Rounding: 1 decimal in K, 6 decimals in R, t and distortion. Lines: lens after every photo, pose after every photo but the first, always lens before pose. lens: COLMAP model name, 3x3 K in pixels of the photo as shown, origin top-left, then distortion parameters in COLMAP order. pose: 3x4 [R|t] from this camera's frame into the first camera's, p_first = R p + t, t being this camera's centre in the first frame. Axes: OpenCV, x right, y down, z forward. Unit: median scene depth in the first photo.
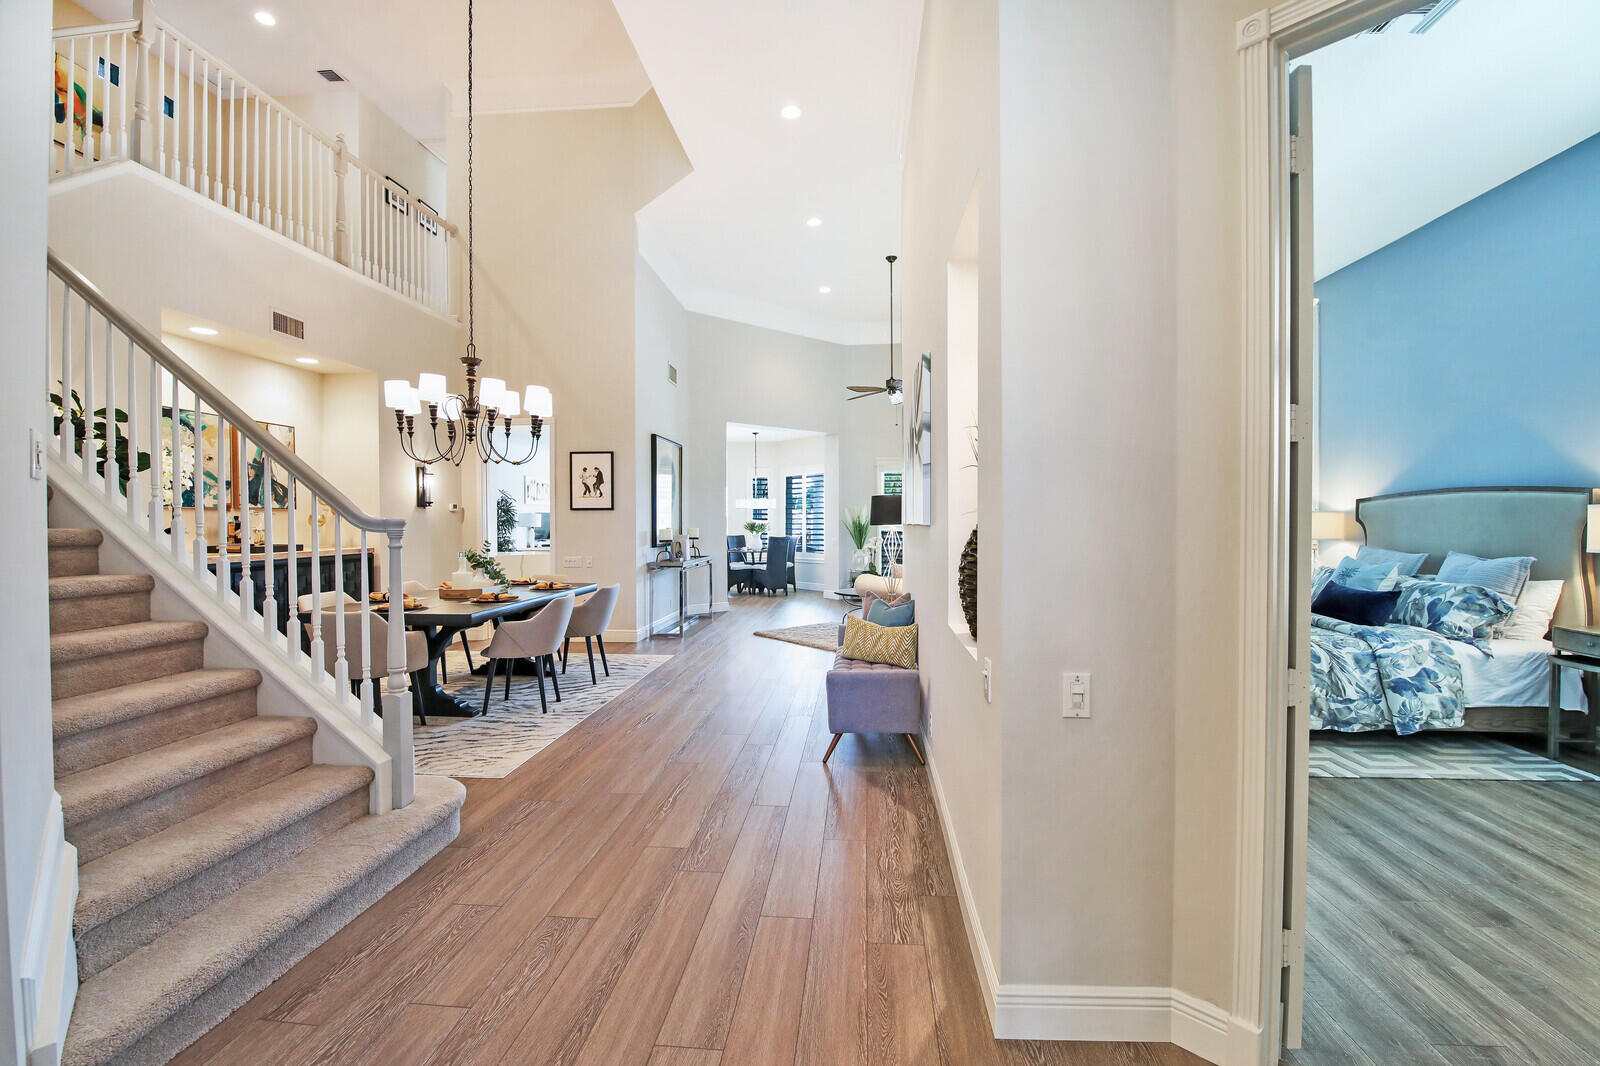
lens RADIAL K [[727.4, 0, 804.0], [0, 727.4, 533.7], [0, 0, 1]] dist [-0.009795, -0.001289]
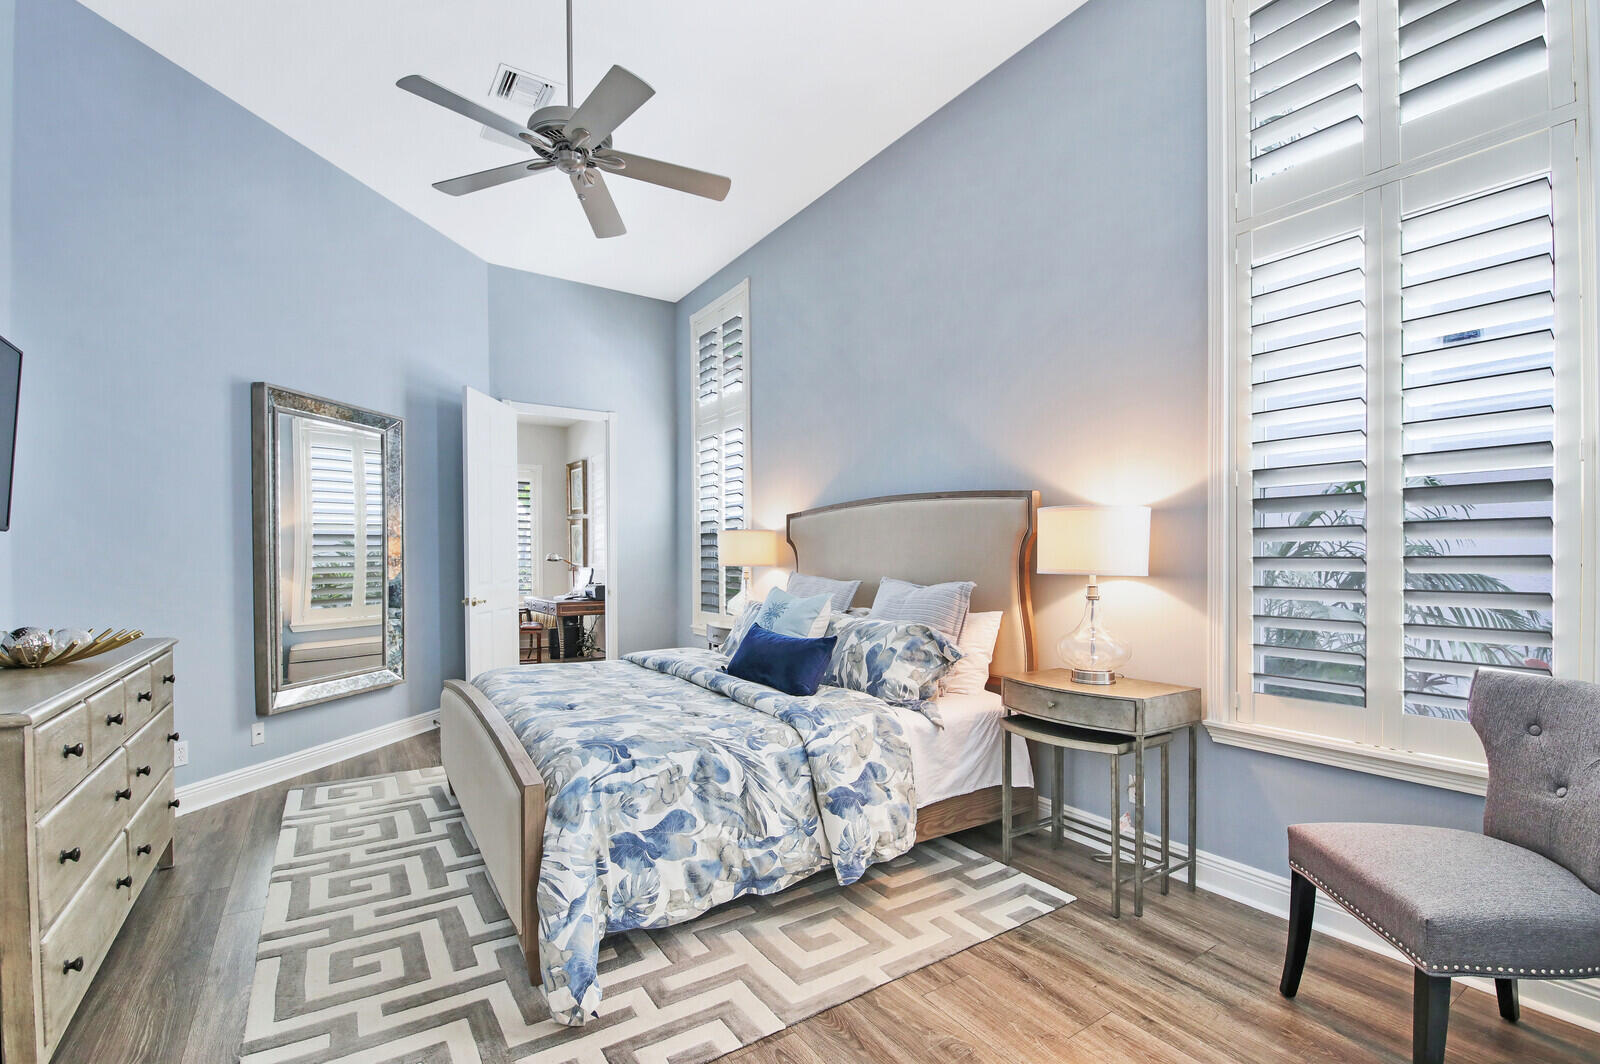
lens RADIAL K [[727.4, 0, 804.0], [0, 727.4, 532.7], [0, 0, 1]] dist [-0.009795, -0.001289]
pose [[0.788867, 0.016726, 0.614336, 0.413267], [0.014852, 0.998819, -0.046265, 0.013990], [-0.614385, 0.045621, 0.787687, 0.515442]]
